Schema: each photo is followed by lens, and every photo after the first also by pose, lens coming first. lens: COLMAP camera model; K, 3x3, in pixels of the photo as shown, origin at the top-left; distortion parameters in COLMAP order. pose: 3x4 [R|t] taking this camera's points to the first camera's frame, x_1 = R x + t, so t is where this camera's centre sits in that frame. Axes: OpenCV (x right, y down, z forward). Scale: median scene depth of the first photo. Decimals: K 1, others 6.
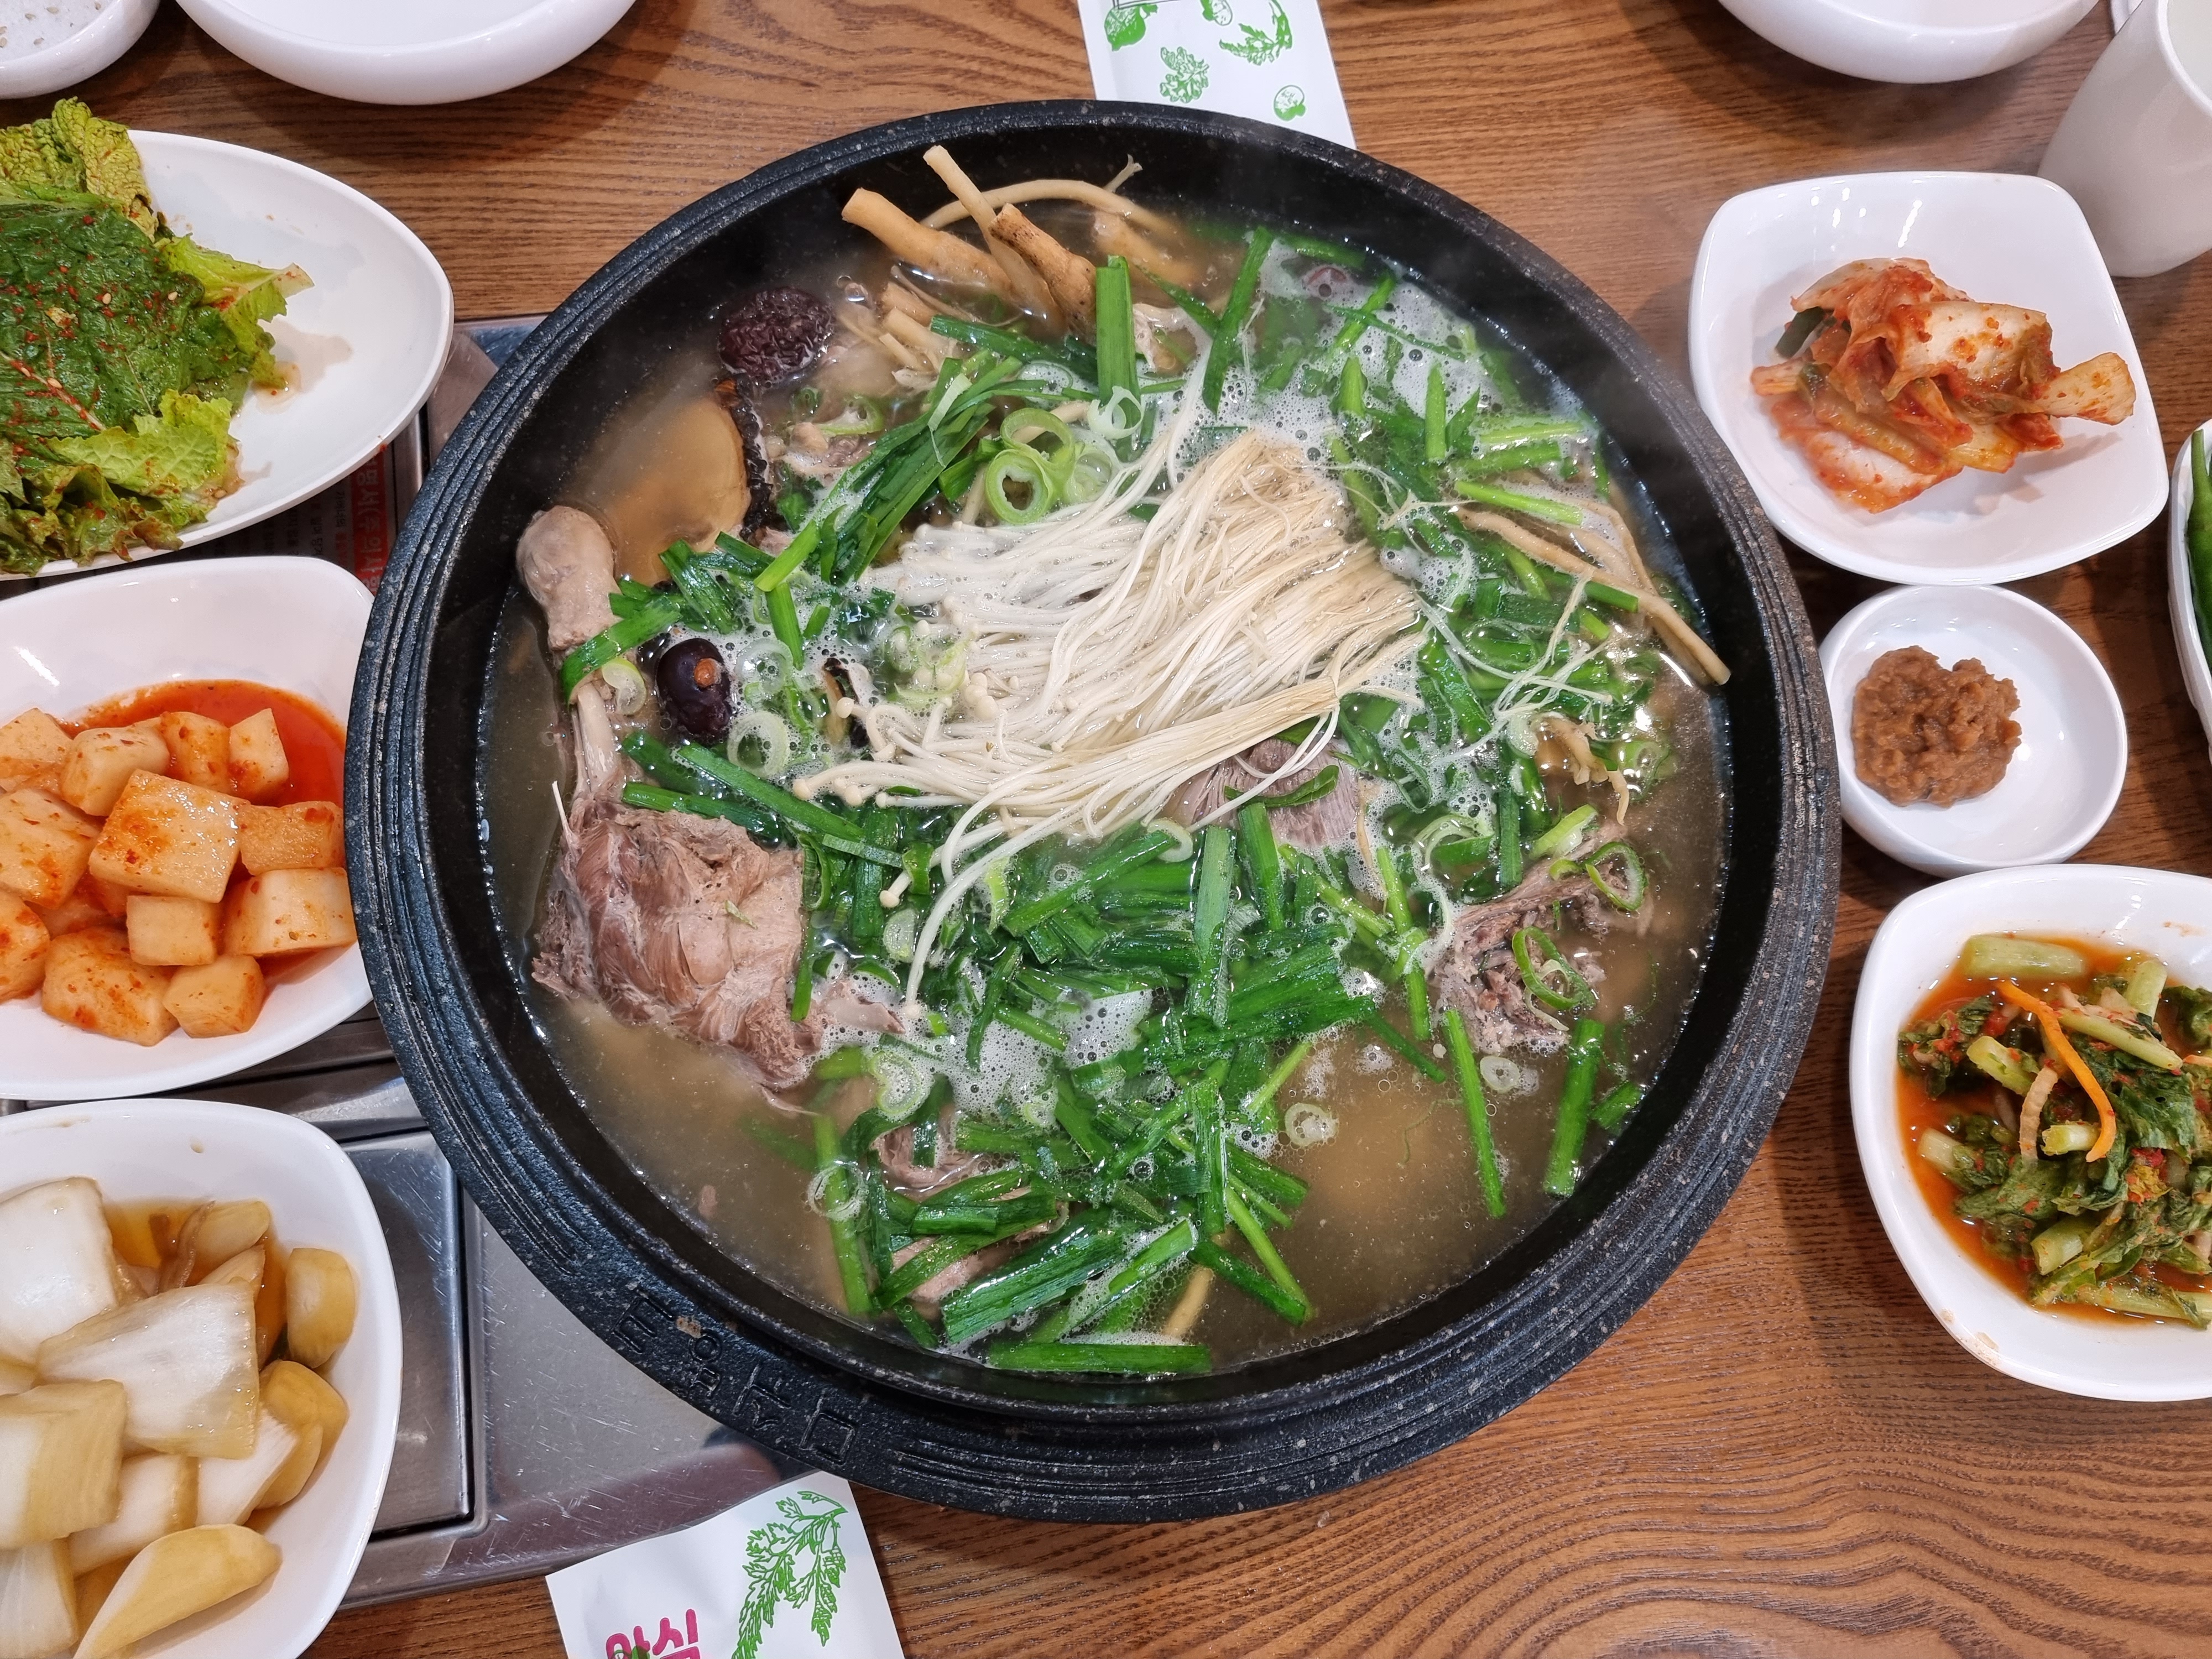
lens RADIAL K [[1534.4, 0, 1138.8], [0, 1534.4, 835.2], [0, 0, 1]] dist [0.057022, -0.061366]
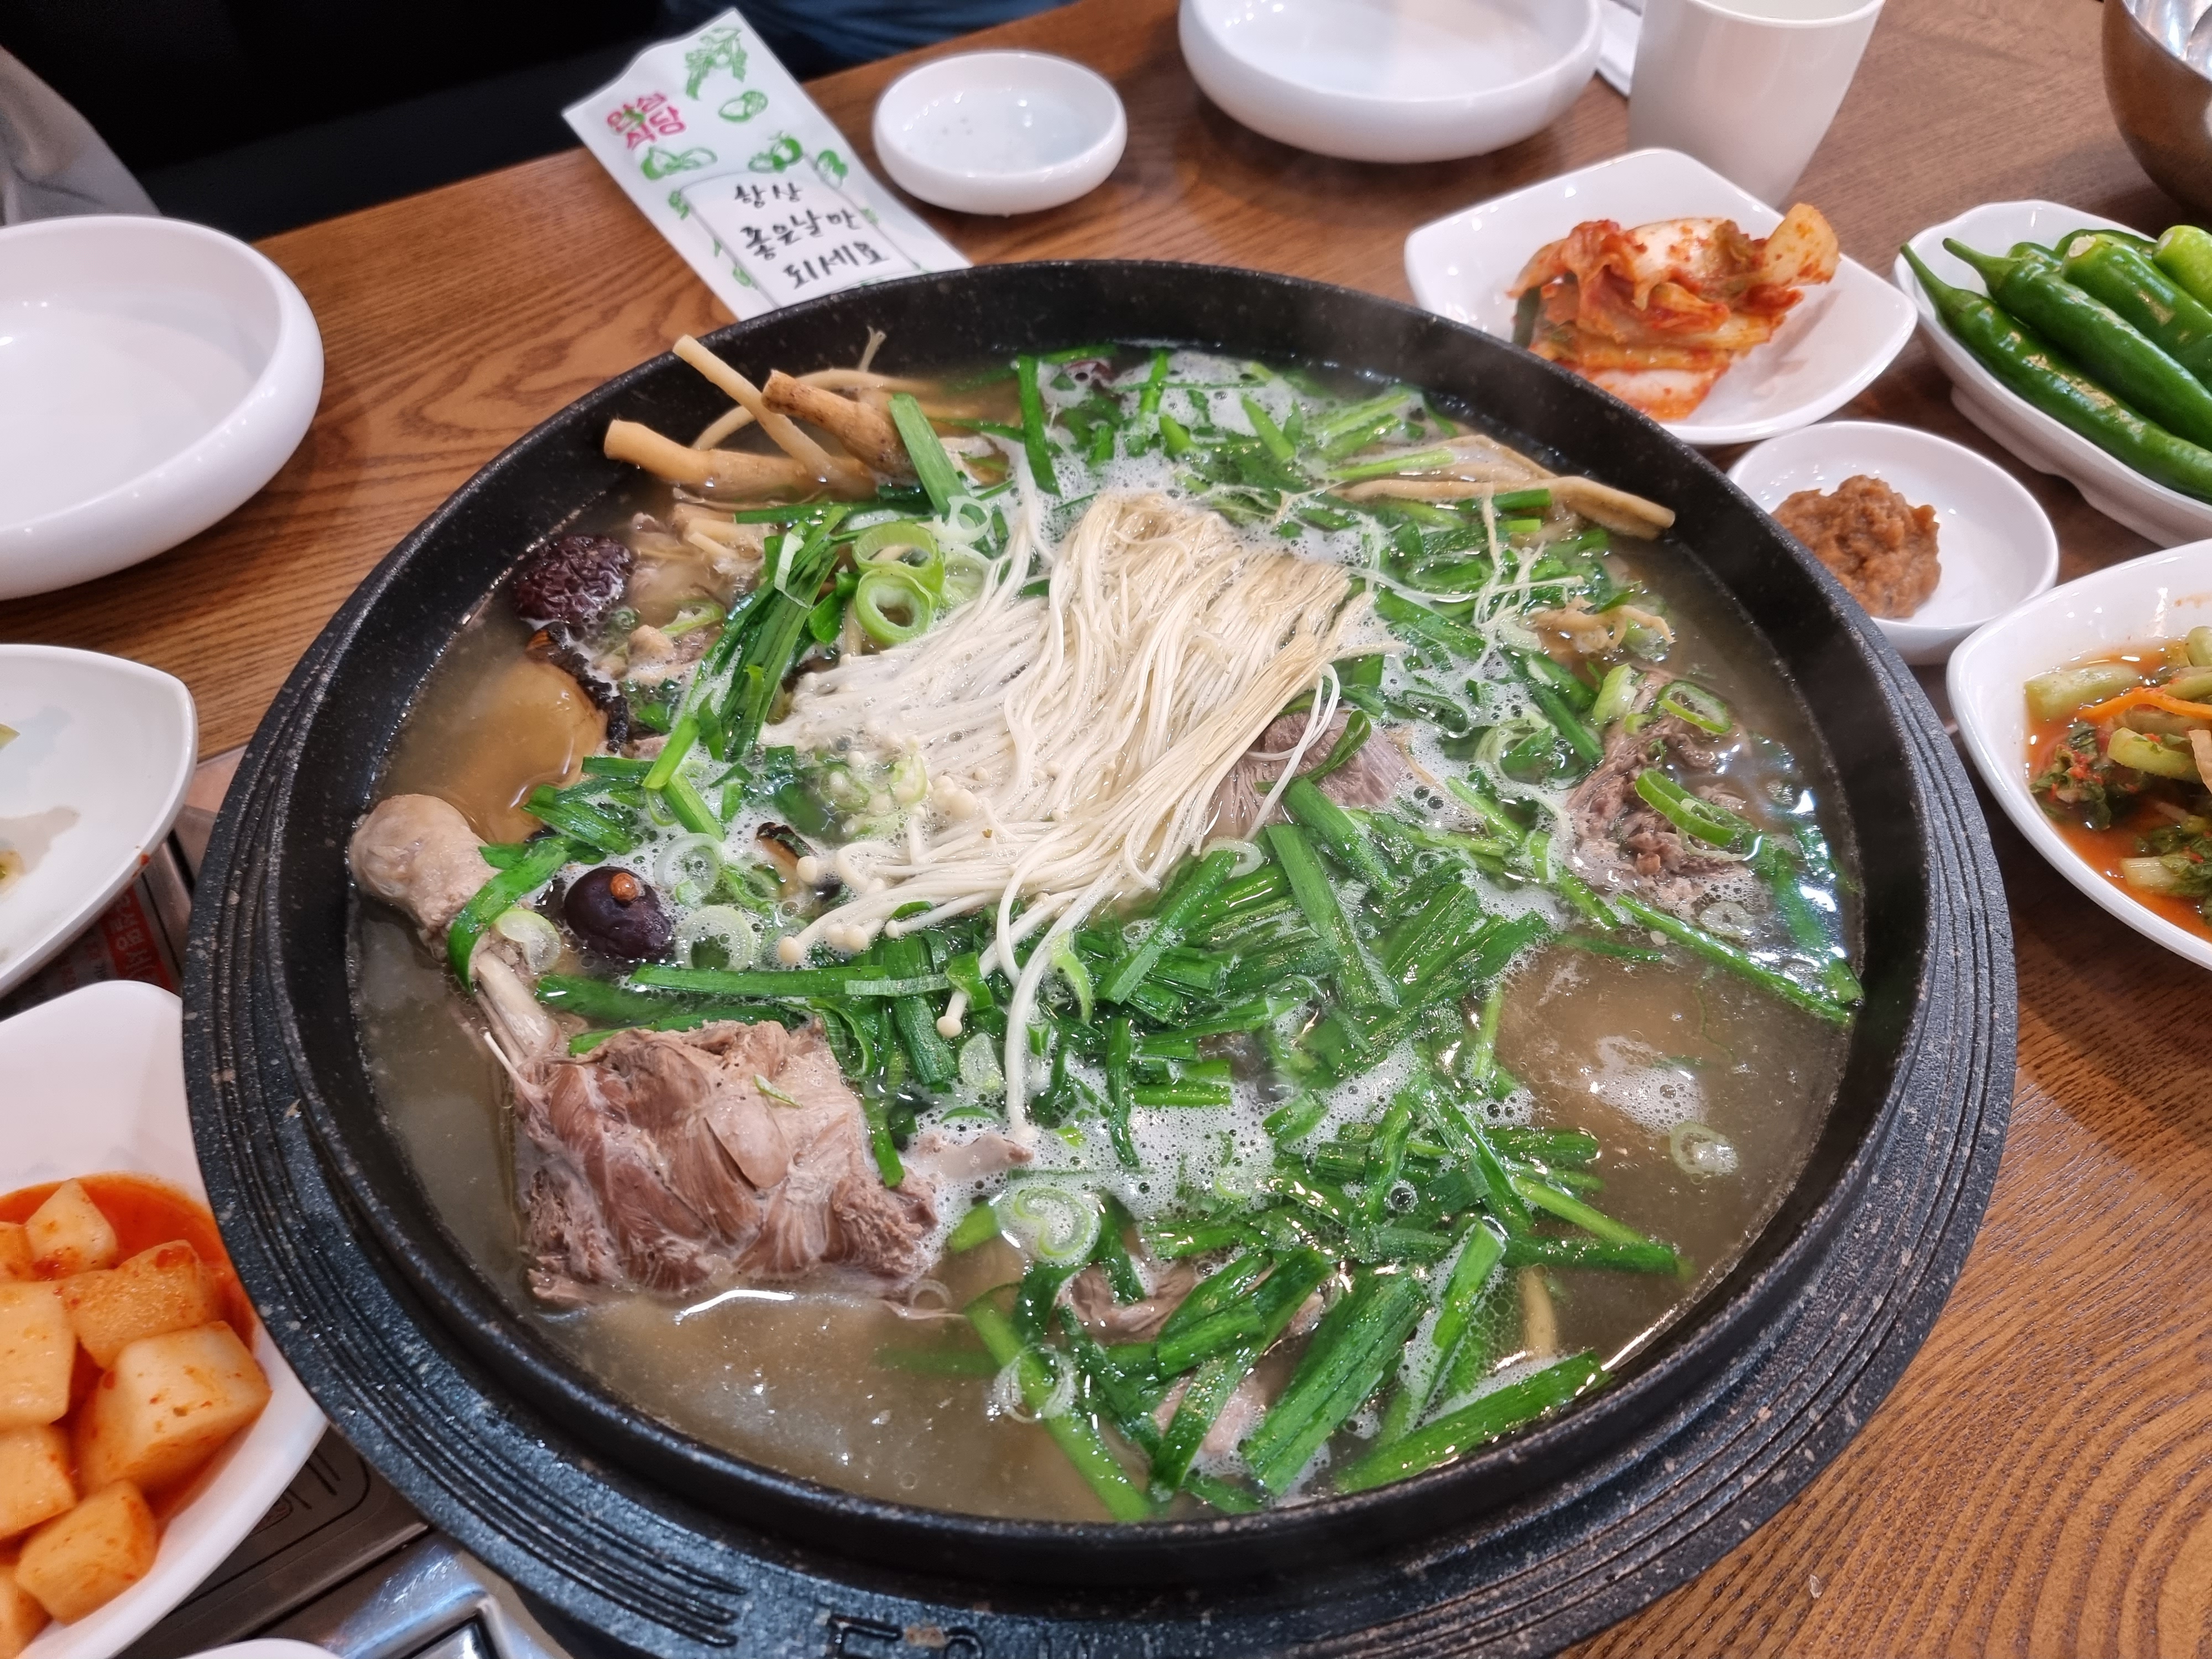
lens RADIAL K [[1567.5, 0, 1137.5], [0, 1567.5, 863.2], [0, 0, 1]] dist [0.044990, -0.058581]
pose [[0.906758, -0.370200, 0.201845, -0.193365], [0.417354, 0.856168, -0.304619, 0.243043], [-0.060044, 0.360456, 0.930842, 0.202607]]
